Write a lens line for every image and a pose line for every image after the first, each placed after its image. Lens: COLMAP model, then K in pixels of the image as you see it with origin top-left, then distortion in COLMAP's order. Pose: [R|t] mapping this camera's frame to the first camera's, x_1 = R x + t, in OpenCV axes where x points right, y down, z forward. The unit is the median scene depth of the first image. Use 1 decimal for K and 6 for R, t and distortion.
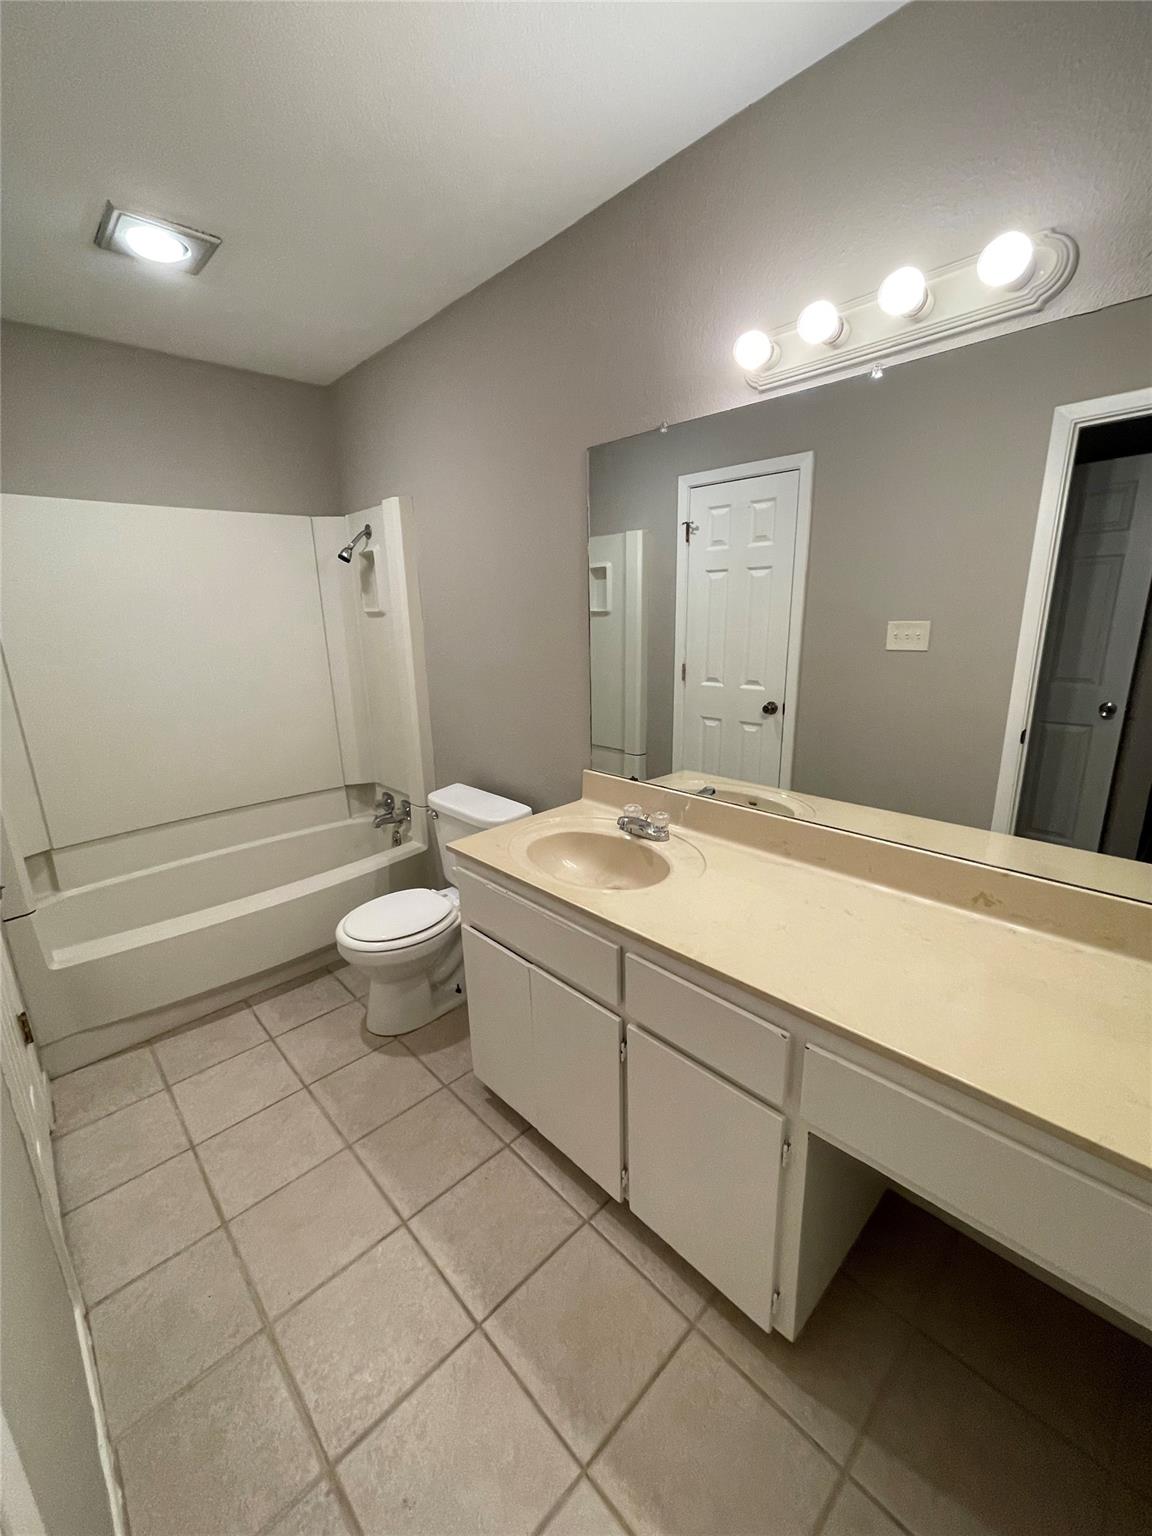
lens RADIAL K [[619.5, 0, 569.5], [0, 619.5, 777.4], [0, 0, 1]] dist [-0.003147, 0.001996]
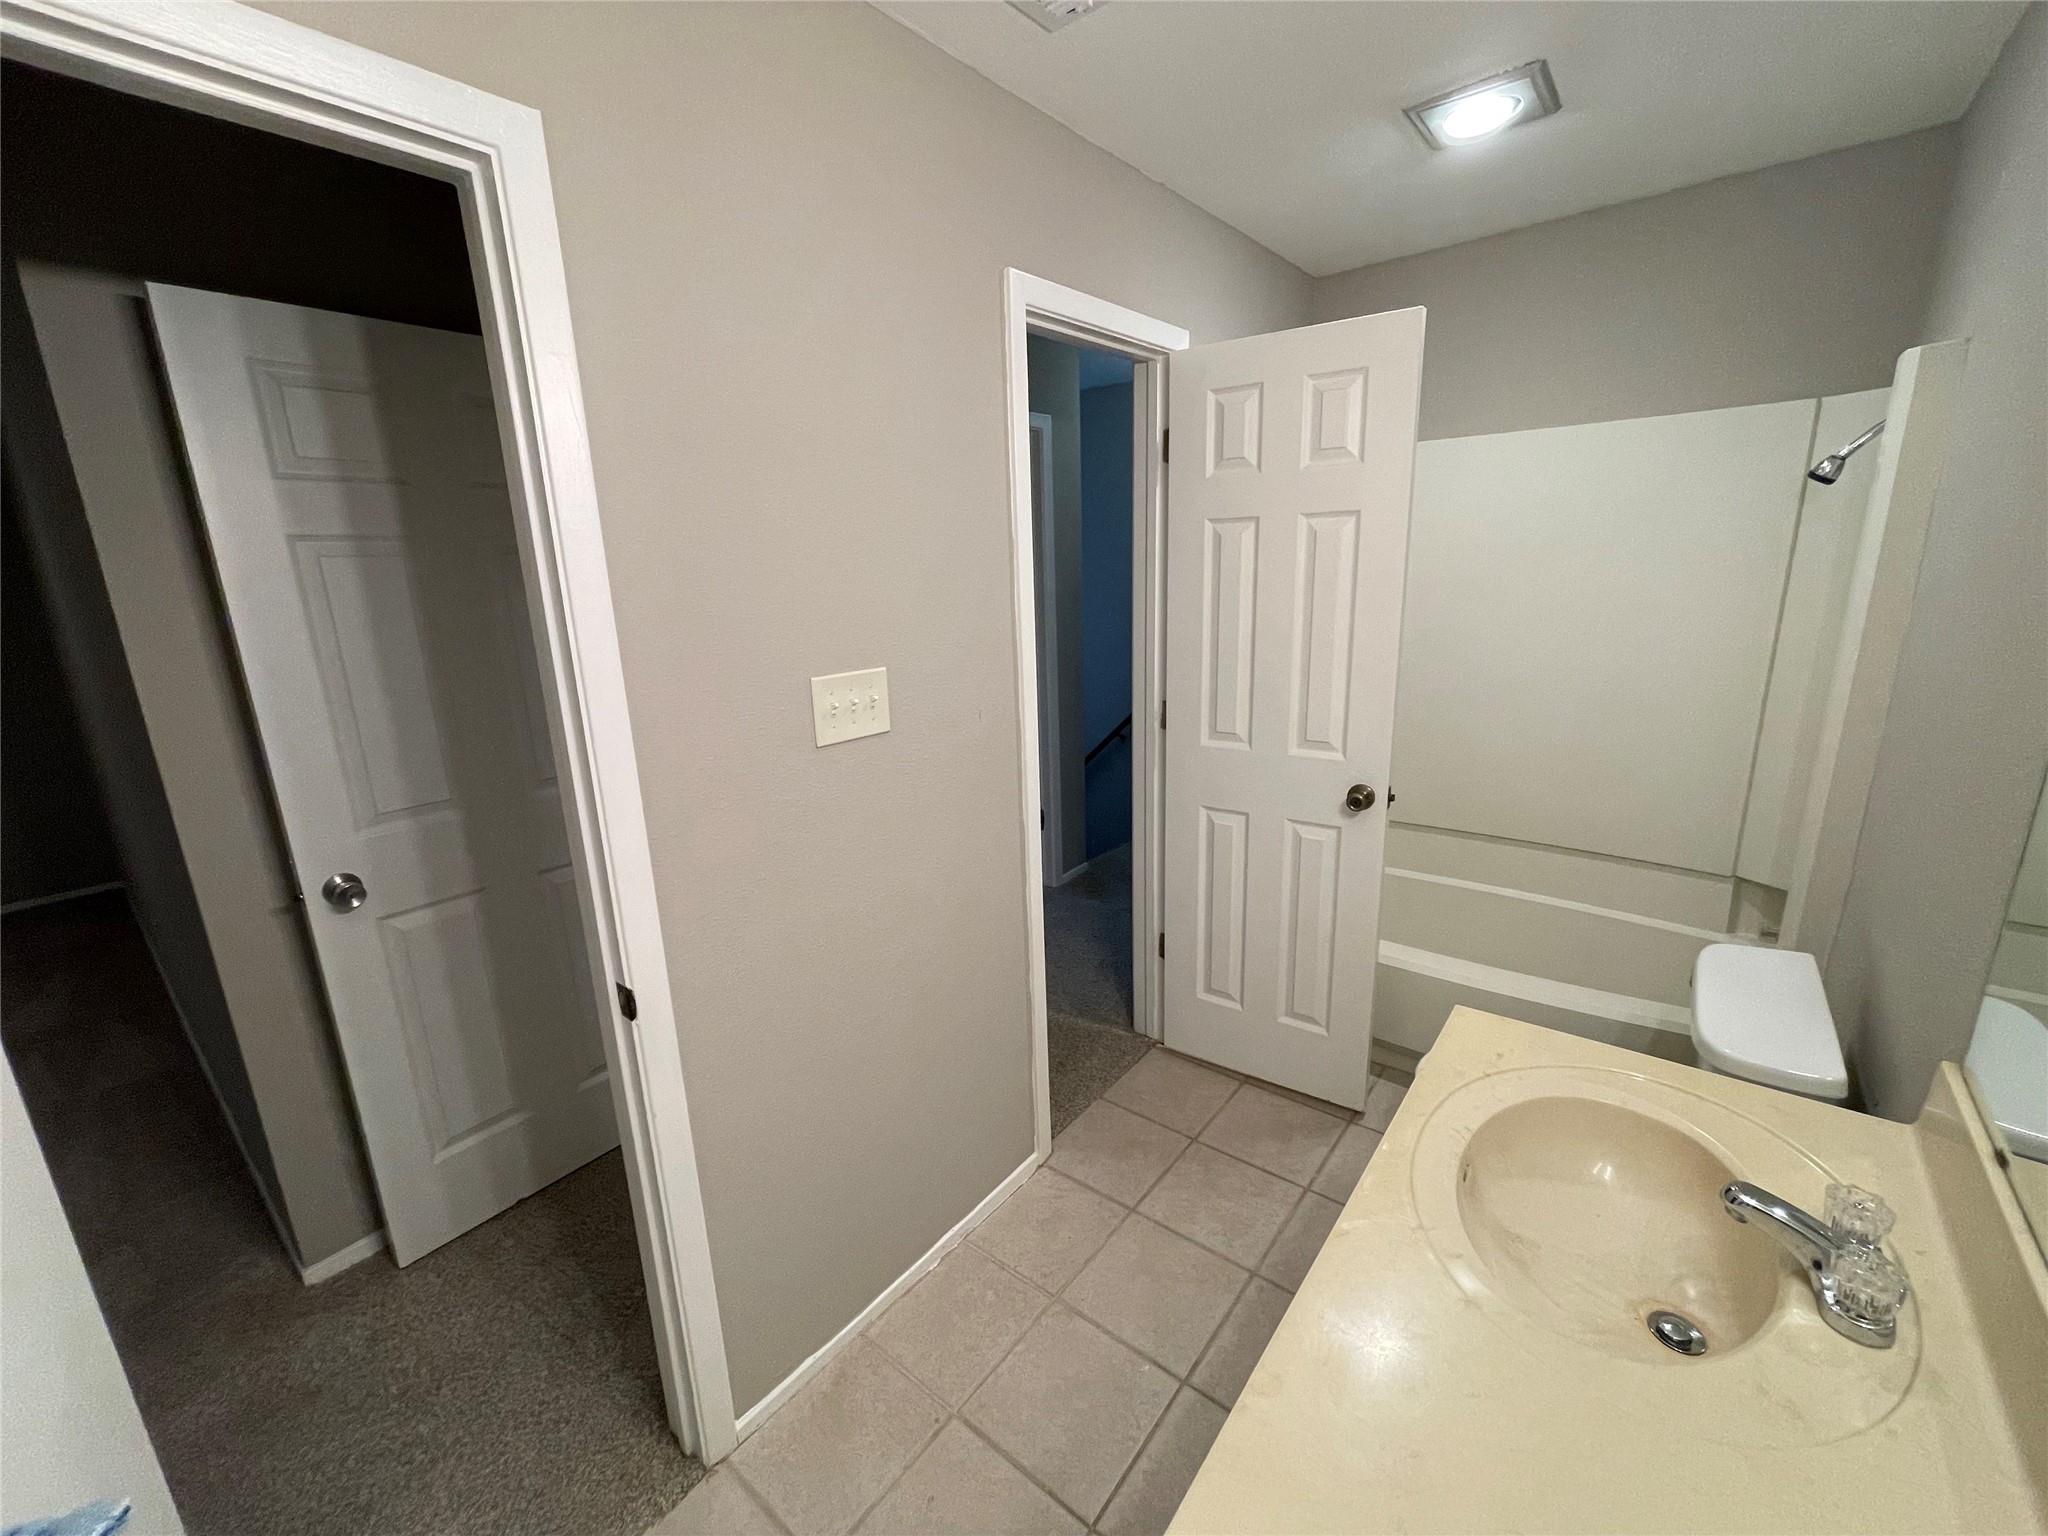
lens RADIAL K [[826.0, 0, 1013.9], [0, 826.0, 759.8], [0, 0, 1]] dist [-0.003147, 0.001996]
pose [[0.126605, 0.259255, -0.957475, 0.444515], [-0.227877, 0.947028, 0.226295, -0.195849], [0.965424, 0.189536, 0.178977, 0.390783]]
